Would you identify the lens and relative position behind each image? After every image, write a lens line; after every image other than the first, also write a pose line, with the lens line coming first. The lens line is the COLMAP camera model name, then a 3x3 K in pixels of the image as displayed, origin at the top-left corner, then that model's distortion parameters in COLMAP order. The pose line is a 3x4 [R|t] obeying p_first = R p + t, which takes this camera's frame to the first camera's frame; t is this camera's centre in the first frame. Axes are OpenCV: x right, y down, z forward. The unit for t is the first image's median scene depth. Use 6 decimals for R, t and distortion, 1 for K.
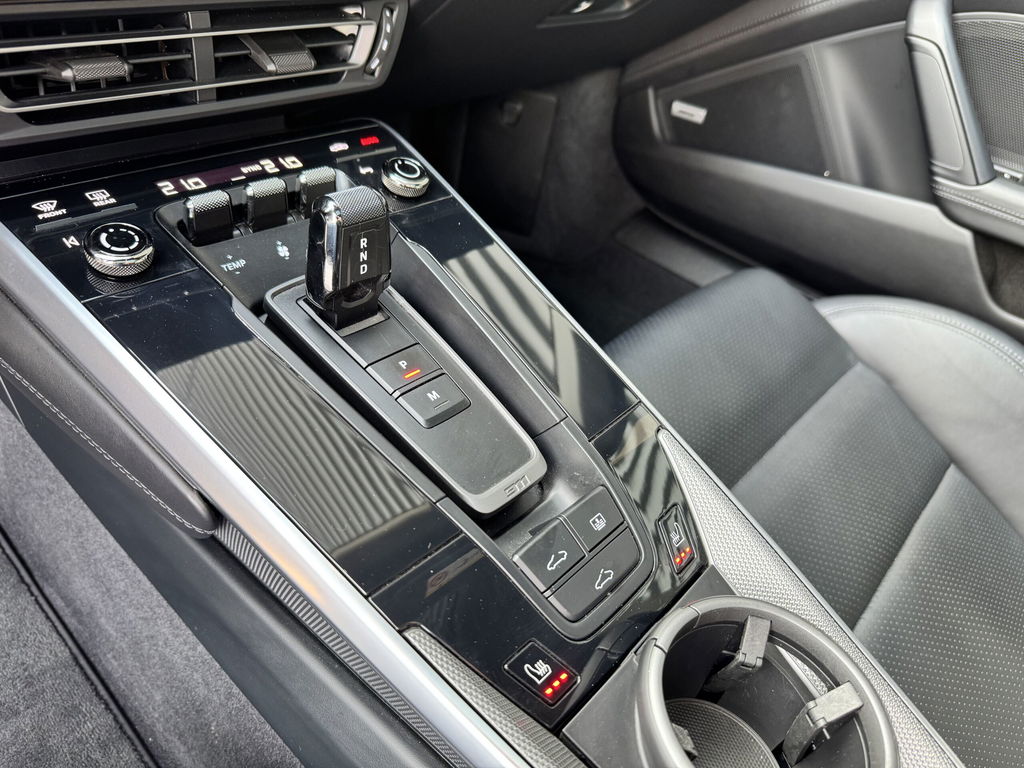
lens RADIAL K [[729.8, 0, 512.0], [0, 729.8, 384.0], [0, 0, 1]] dist [0.055949, -0.108208]
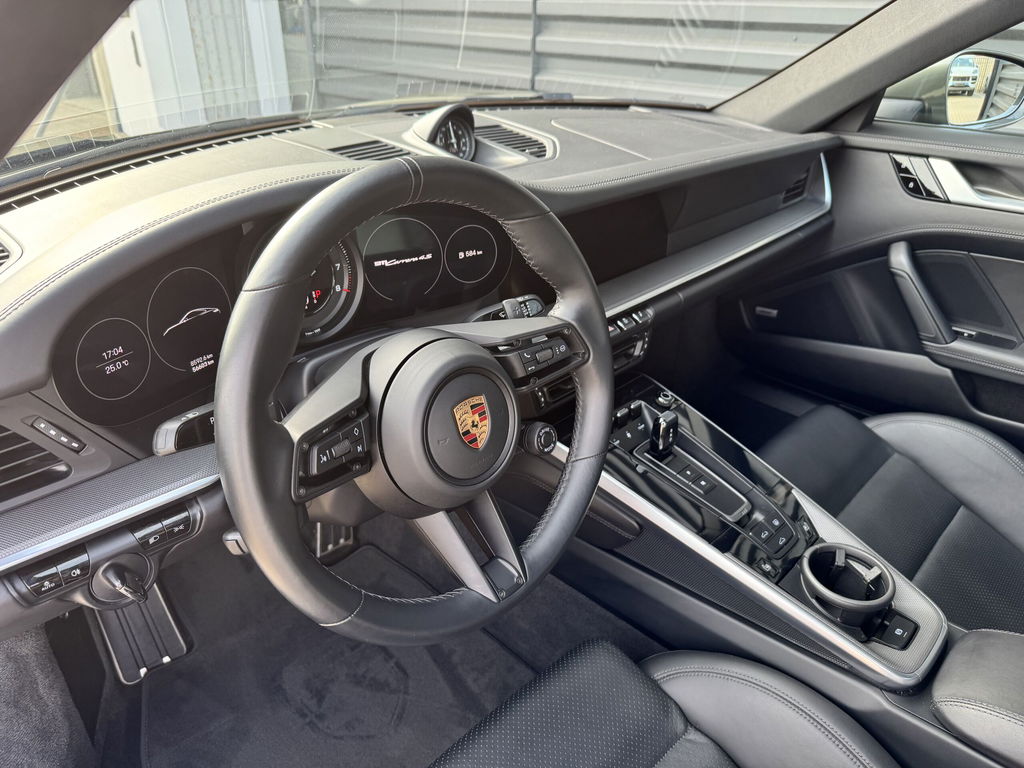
lens RADIAL K [[729.8, 0, 512.0], [0, 729.8, 384.0], [0, 0, 1]] dist [0.055949, -0.108208]
pose [[0.987364, -0.121764, -0.101419, -0.428245], [0.101946, 0.978046, -0.181752, 0.067523], [0.121324, 0.169116, 0.978100, -1.584530]]
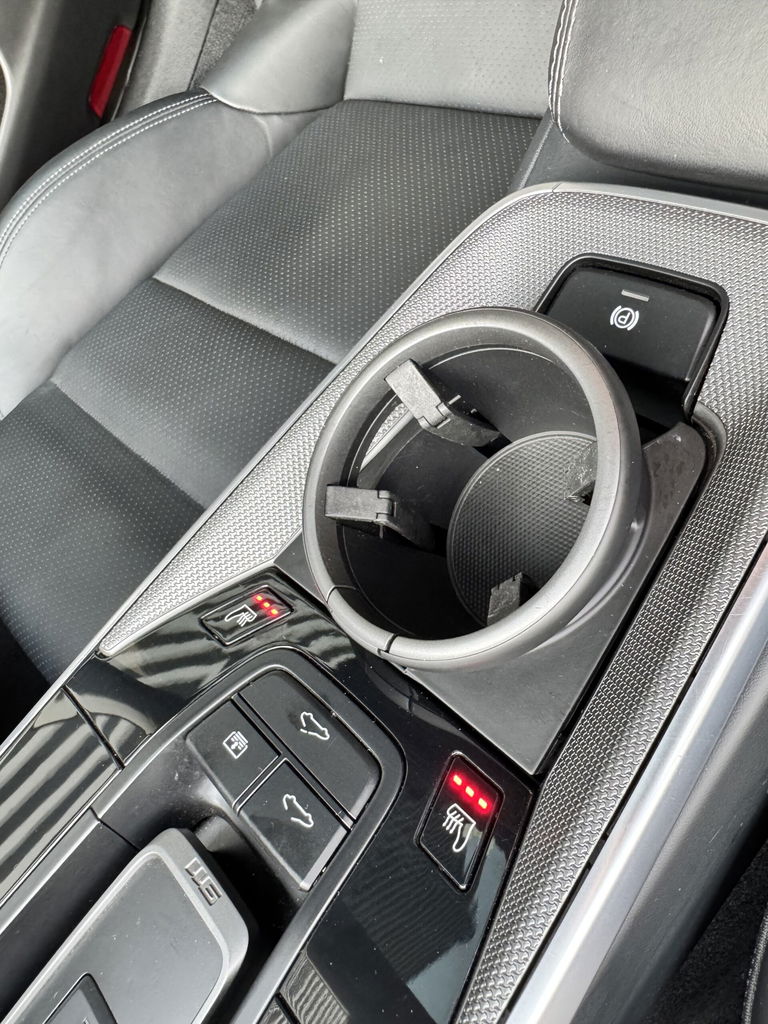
lens RADIAL K [[729.6, 0, 379.7], [0, 729.6, 544.5], [0, 0, 1]] dist [-0.012682, 0.002700]
pose [[-0.194690, -0.967436, 0.161749, 0.133875], [0.946612, -0.142121, 0.289356, 0.122239], [-0.256945, 0.209449, 0.943457, 0.253253]]
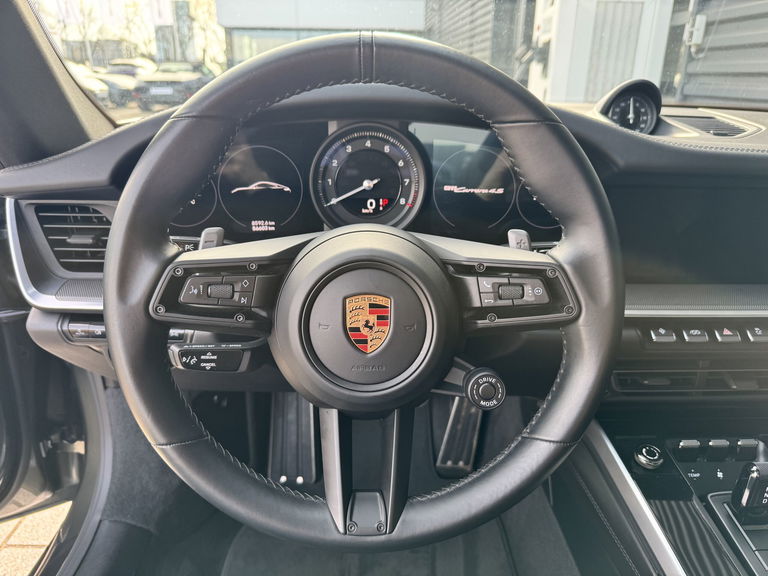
lens RADIAL K [[547.4, 0, 384.0], [0, 547.4, 288.0], [0, 0, 1]] dist [0.055949, -0.108208]
pose [[0.687883, 0.105019, -0.718184, 0.081093], [-0.363008, 0.906614, -0.215120, 0.013126], [0.628524, 0.408683, 0.661767, -0.780856]]
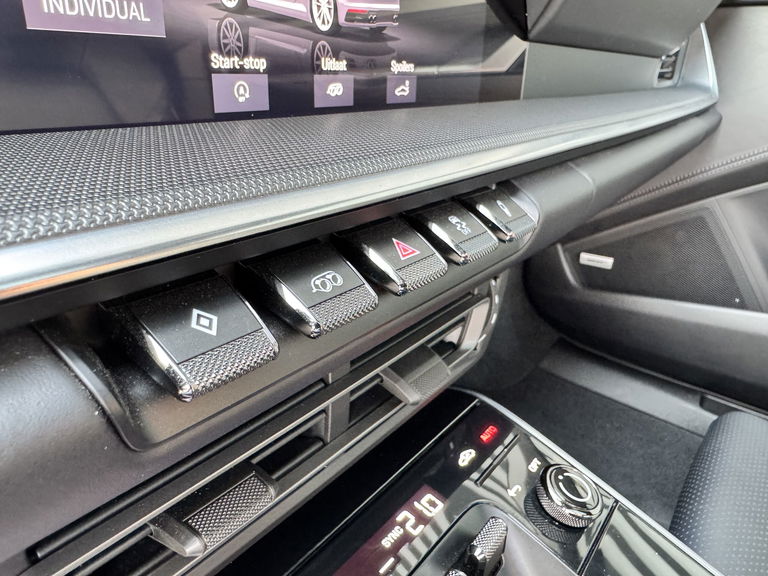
lens RADIAL K [[547.2, 0, 342.0], [0, 547.2, 279.8], [0, 0, 1]] dist [-0.012682, 0.002700]
pose [[0.993373, -0.114783, -0.005911, -0.375363], [0.109283, 0.959201, -0.260750, -0.403119], [0.035599, 0.258376, 0.965388, 0.431314]]
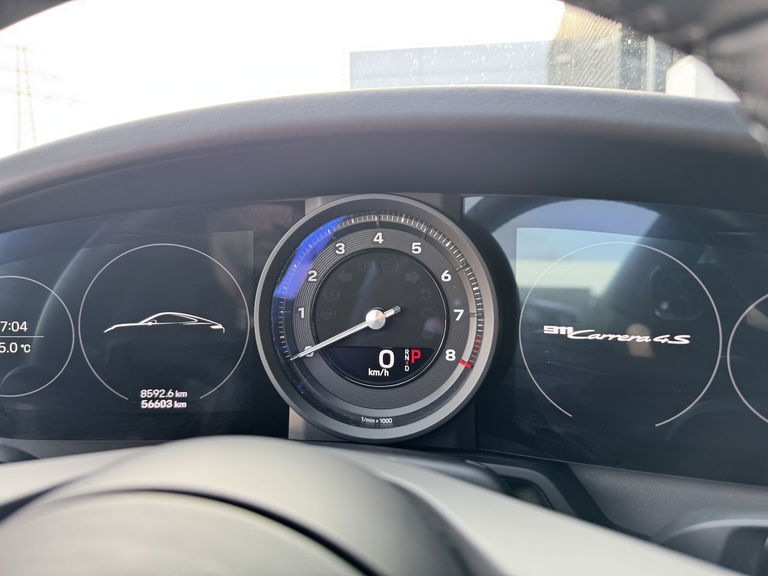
lens RADIAL K [[547.4, 0, 384.0], [0, 547.4, 288.0], [0, 0, 1]] dist [0.055949, -0.108208]
pose [[0.542302, -0.080570, -0.836312, -0.465781], [-0.437915, 0.822388, -0.363192, -0.339897], [0.717035, 0.563193, 0.410700, -0.222073]]
